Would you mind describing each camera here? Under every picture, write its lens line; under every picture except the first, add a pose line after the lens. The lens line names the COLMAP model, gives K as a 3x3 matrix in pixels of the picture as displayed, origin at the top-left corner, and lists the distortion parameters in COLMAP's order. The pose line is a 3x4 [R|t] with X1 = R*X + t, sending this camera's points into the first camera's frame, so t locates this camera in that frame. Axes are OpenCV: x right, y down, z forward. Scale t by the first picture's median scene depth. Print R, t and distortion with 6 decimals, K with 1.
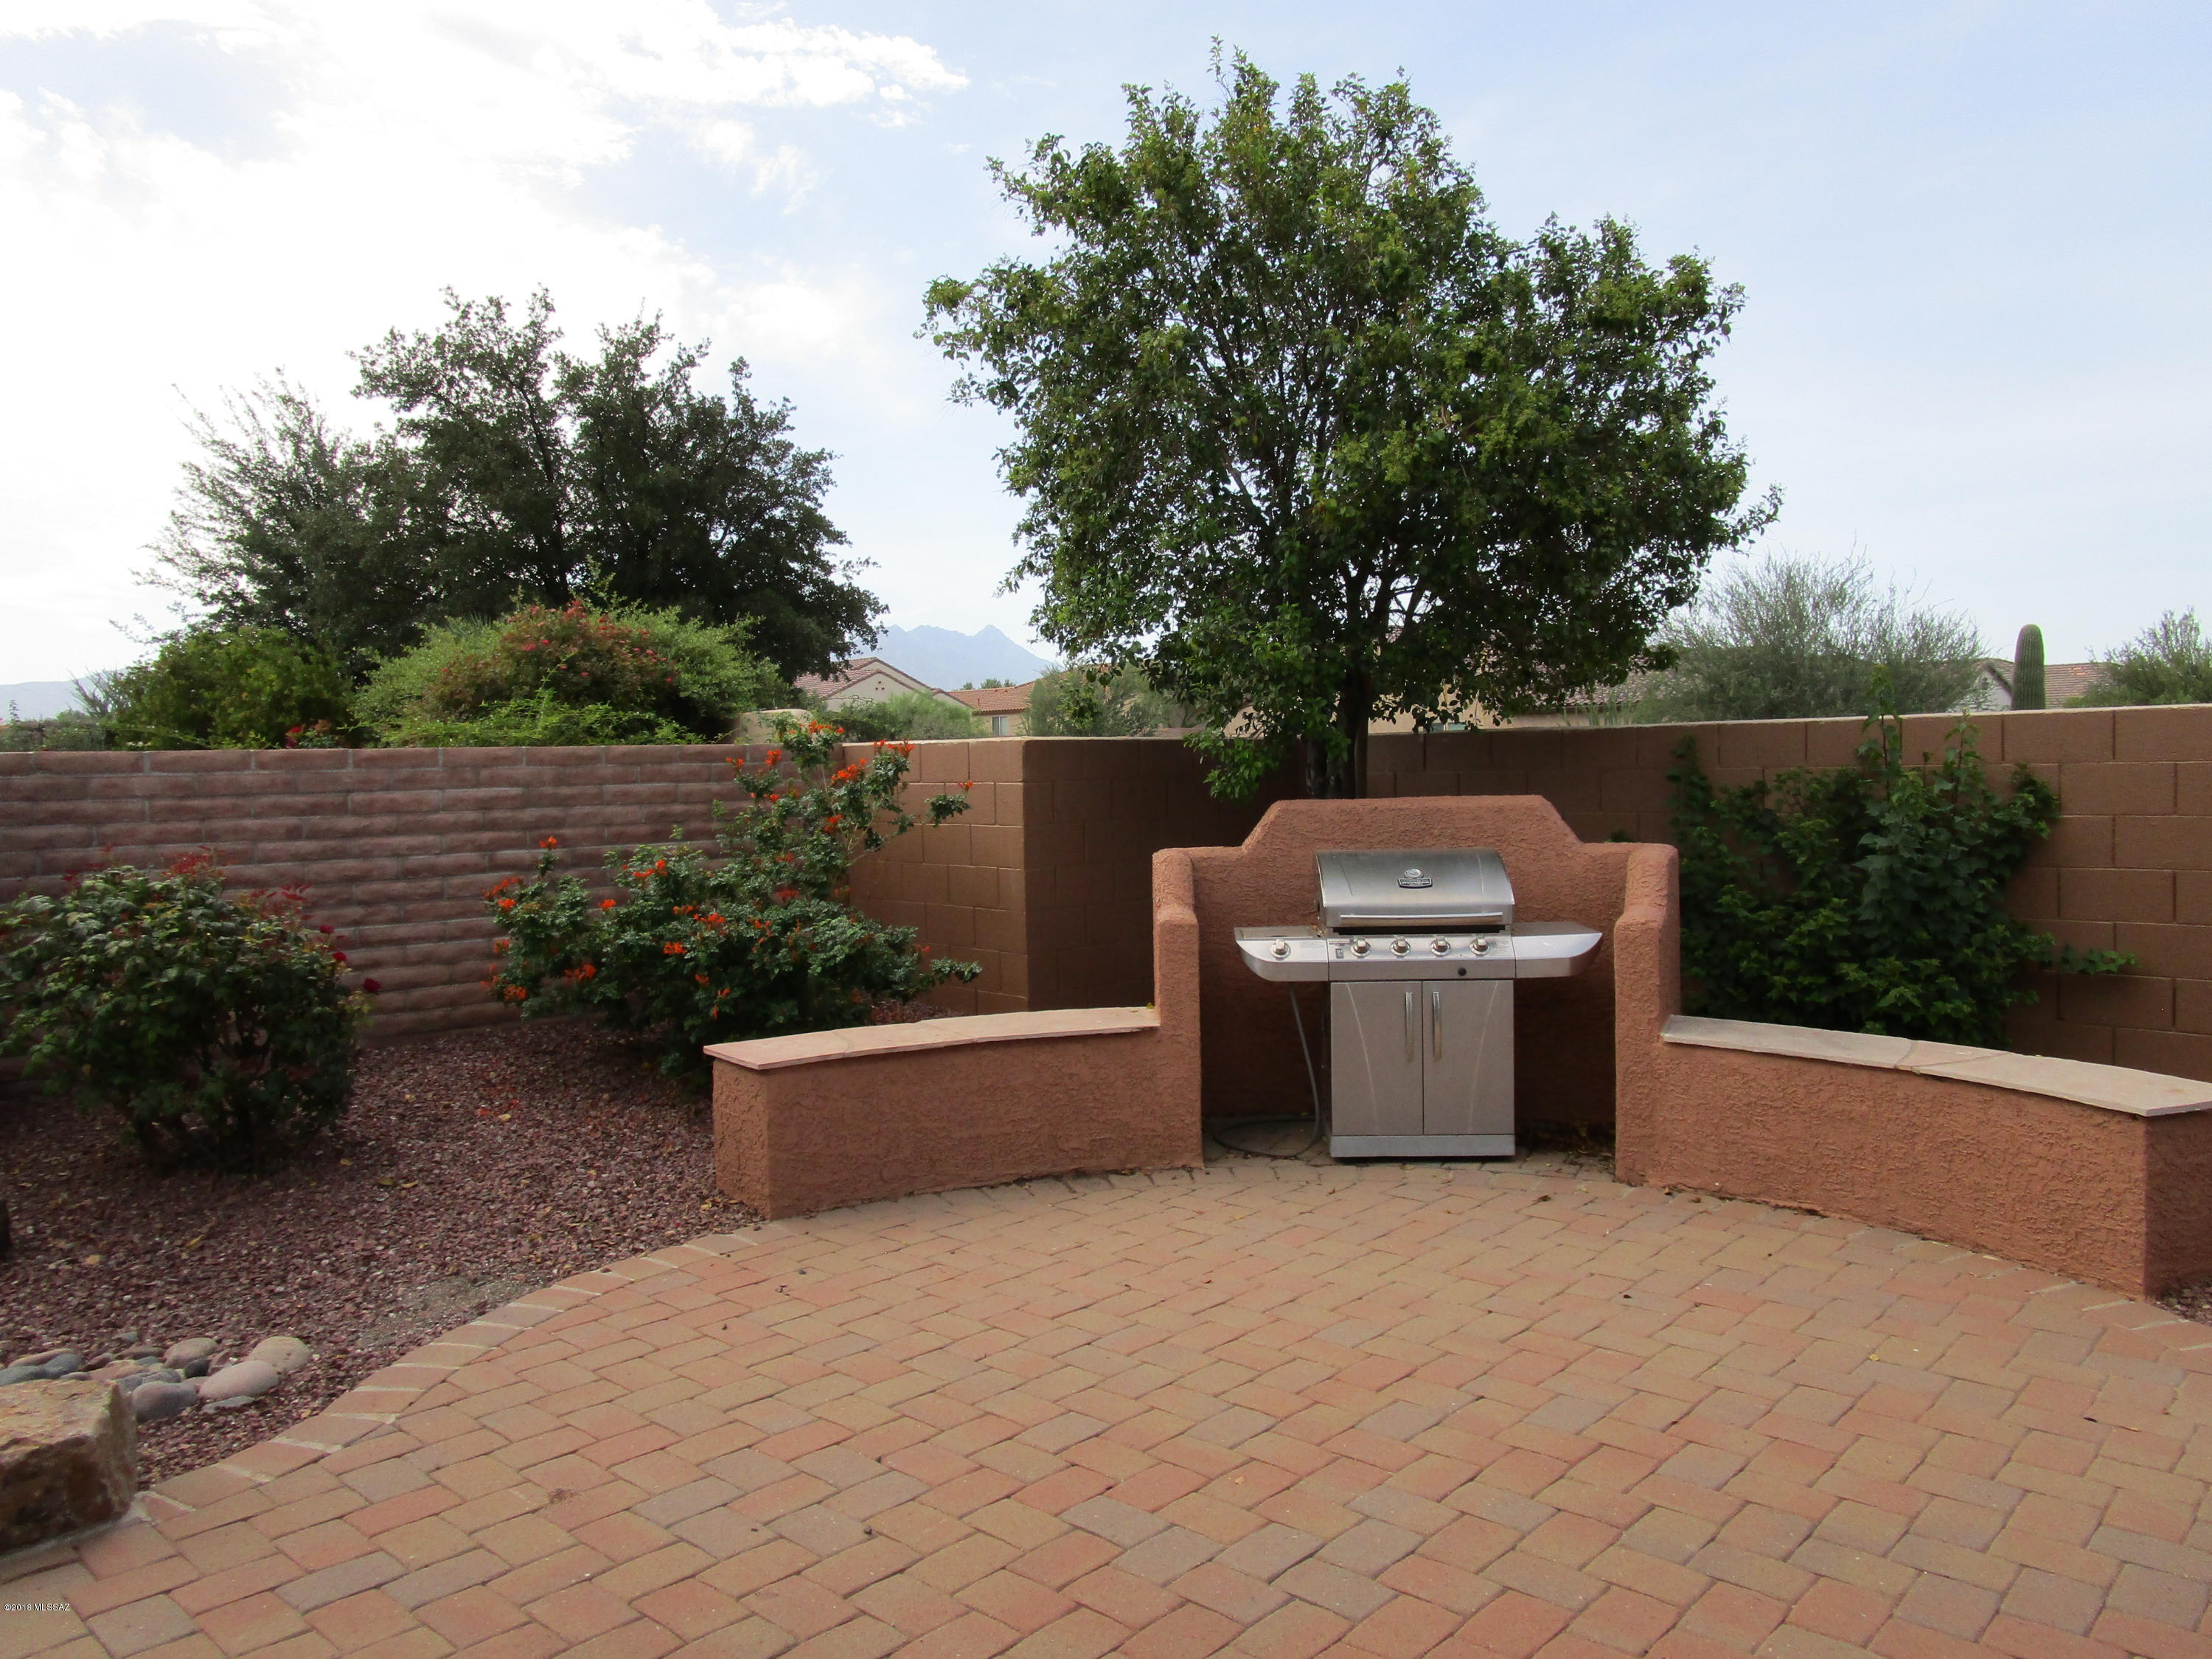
lens RADIAL K [[1591.2, 0, 1104.9], [0, 1591.2, 828.7], [0, 0, 1]] dist [-0.006436, -0.004454]
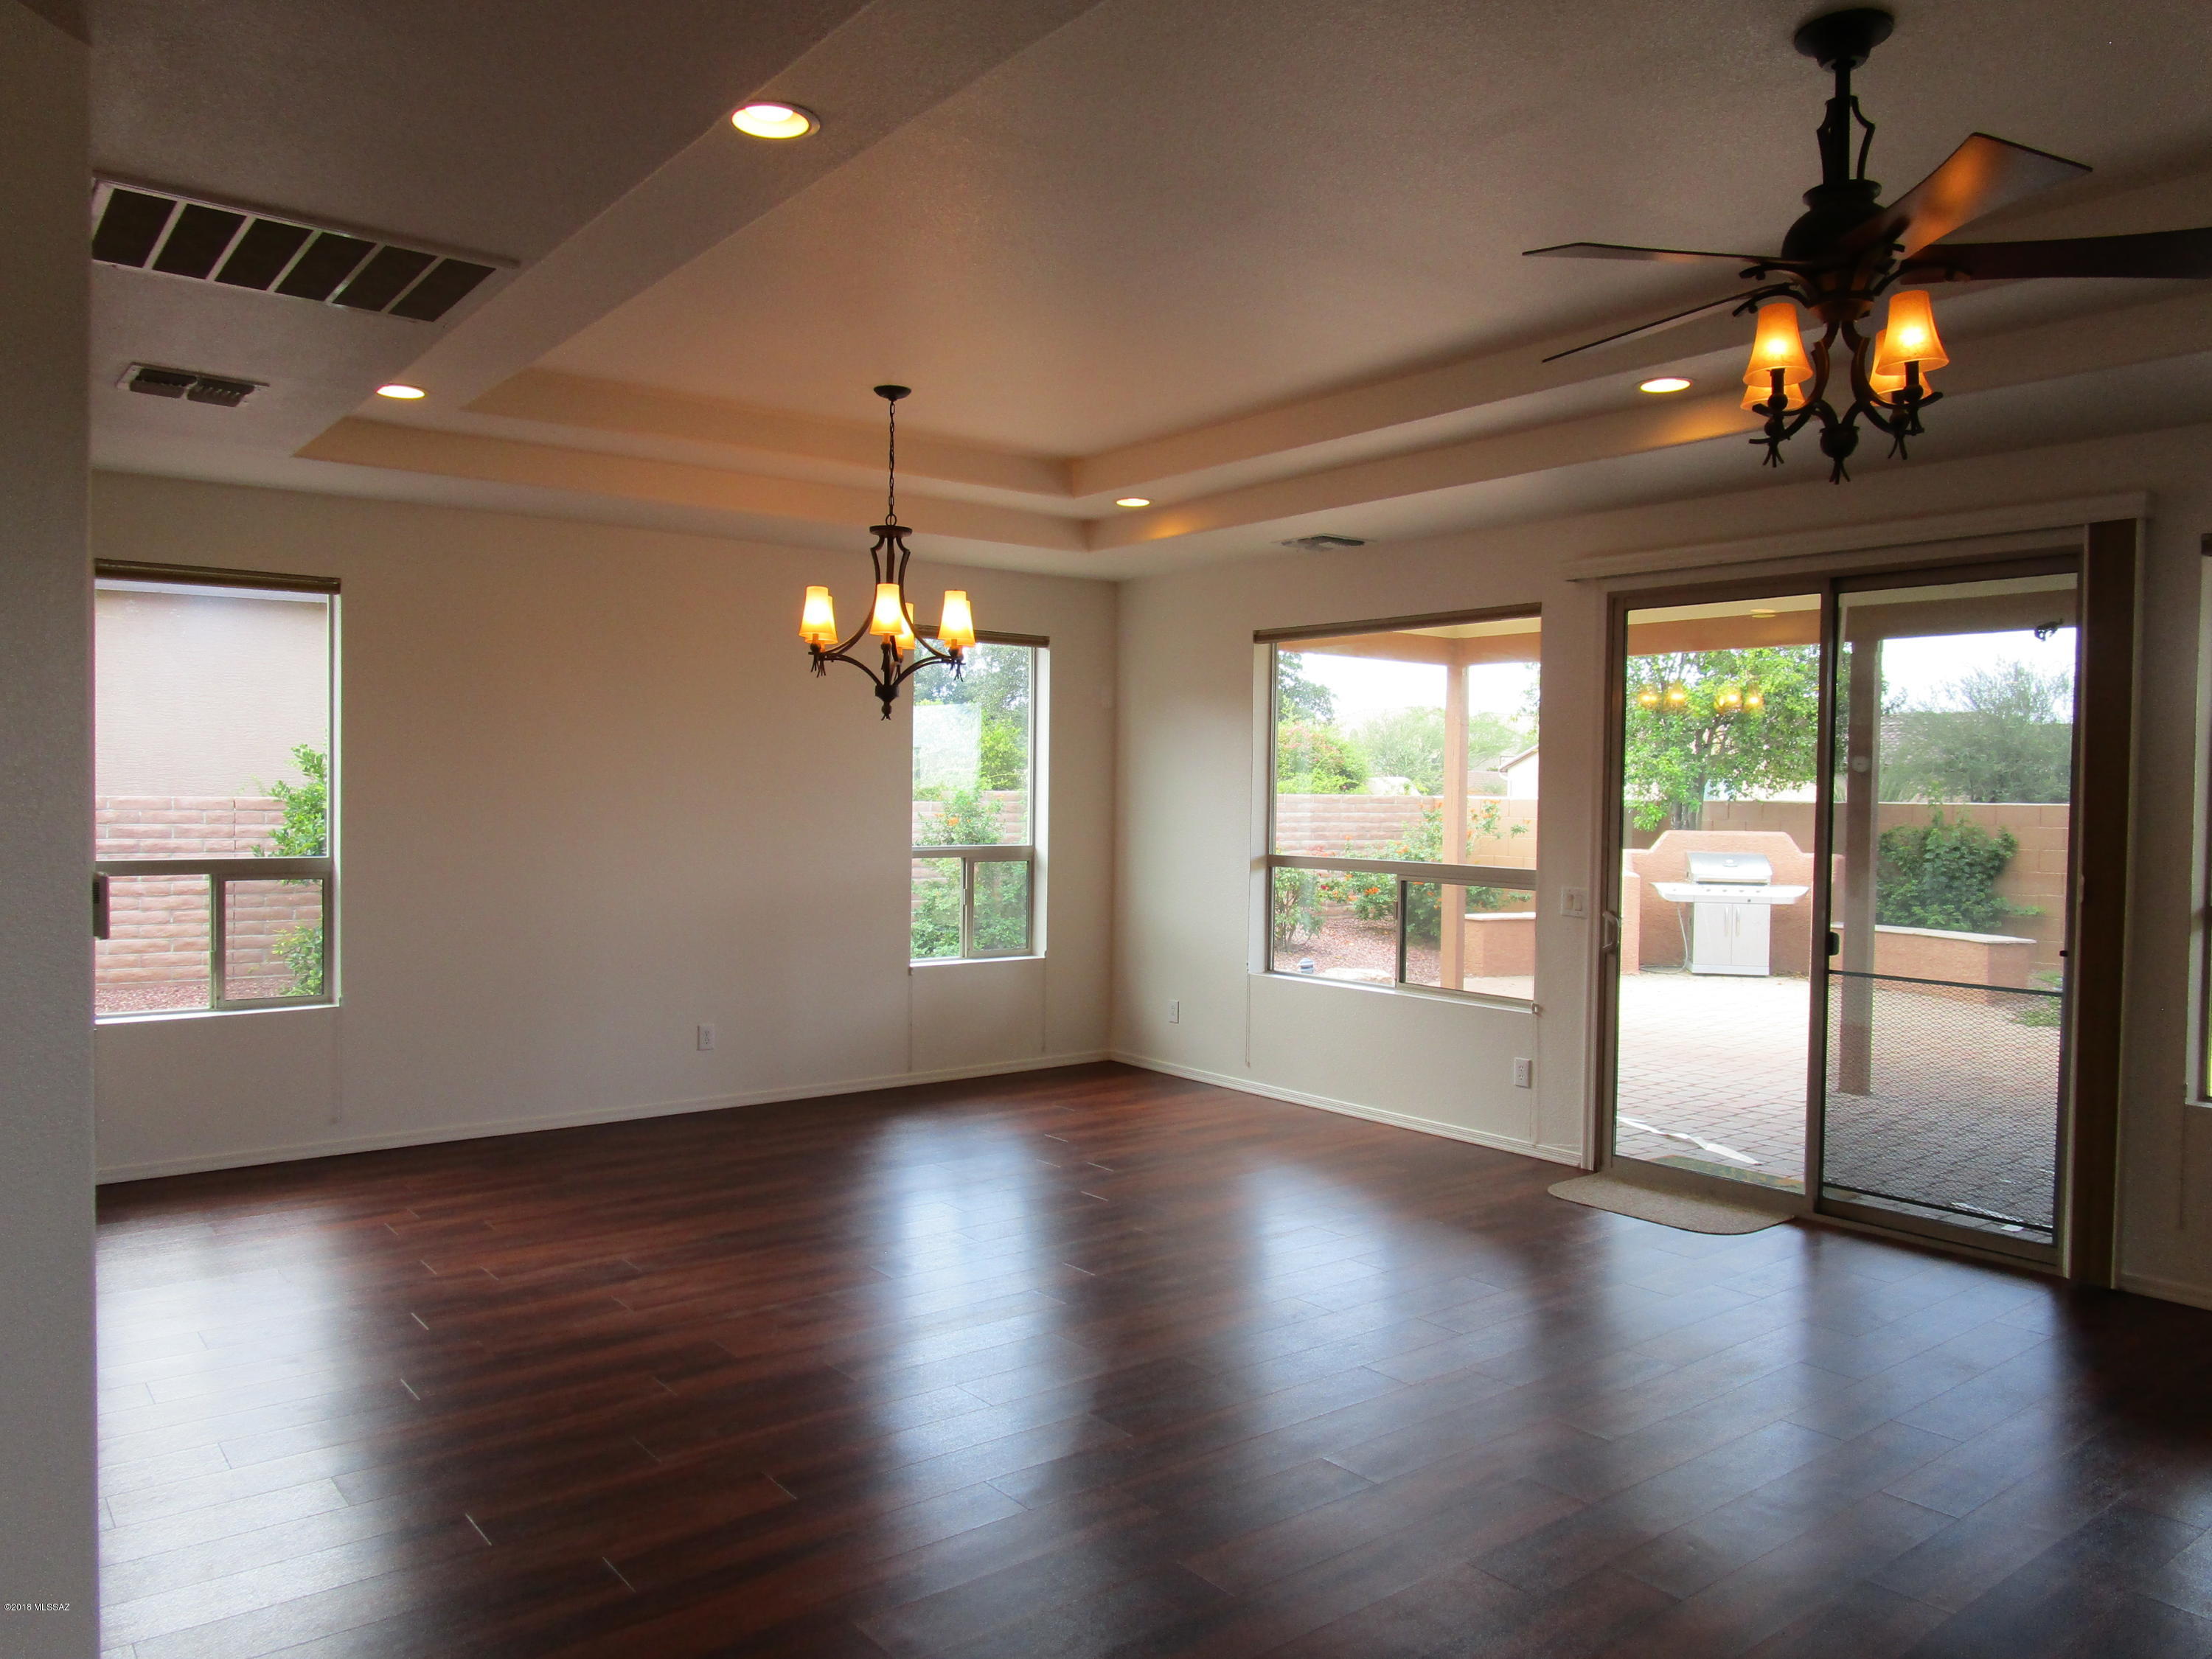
lens RADIAL K [[1591.2, 0, 1107.3], [0, 1591.2, 831.2], [0, 0, 1]] dist [-0.006436, -0.004454]
pose [[0.988314, 0.037871, -0.147655, -0.379998], [-0.040240, 0.999104, -0.013089, 0.049513], [0.147027, 0.018877, 0.988952, -1.510327]]
